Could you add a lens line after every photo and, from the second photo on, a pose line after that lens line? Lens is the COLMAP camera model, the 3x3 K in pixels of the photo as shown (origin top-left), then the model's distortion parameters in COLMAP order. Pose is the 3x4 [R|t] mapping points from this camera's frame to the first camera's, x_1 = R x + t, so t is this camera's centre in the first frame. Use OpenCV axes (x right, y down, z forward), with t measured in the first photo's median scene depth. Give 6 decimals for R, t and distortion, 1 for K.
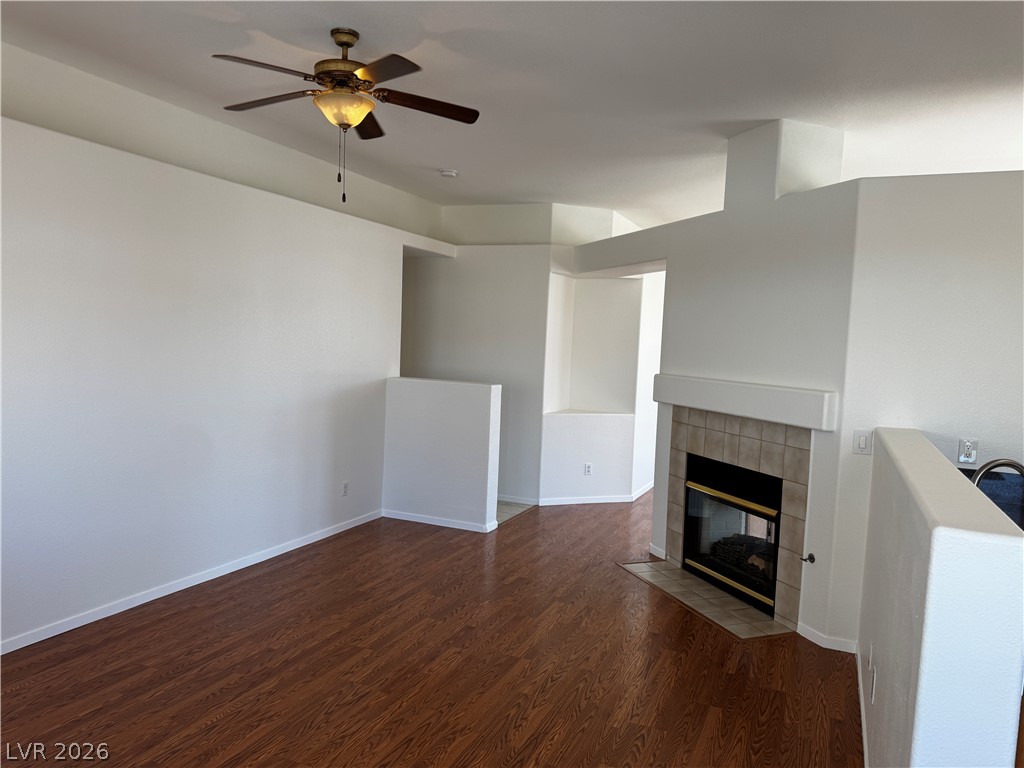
lens RADIAL K [[735.2, 0, 512.4], [0, 735.2, 385.4], [0, 0, 1]] dist [0.206484, -0.315666]
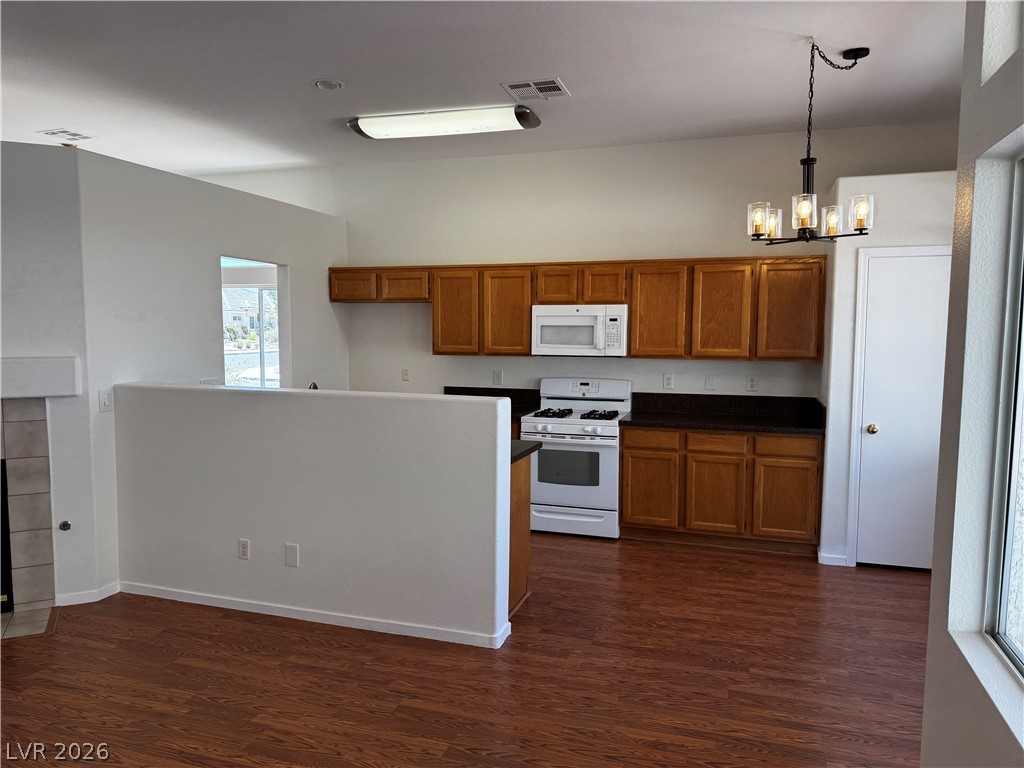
lens RADIAL K [[720.4, 0, 505.8], [0, 720.4, 390.4], [0, 0, 1]] dist [0.097056, -0.127828]
pose [[-0.085709, -0.135848, 0.987015, -0.578379], [0.053697, 0.988591, 0.140728, -0.051556], [-0.994872, 0.065061, -0.077436, 0.486383]]
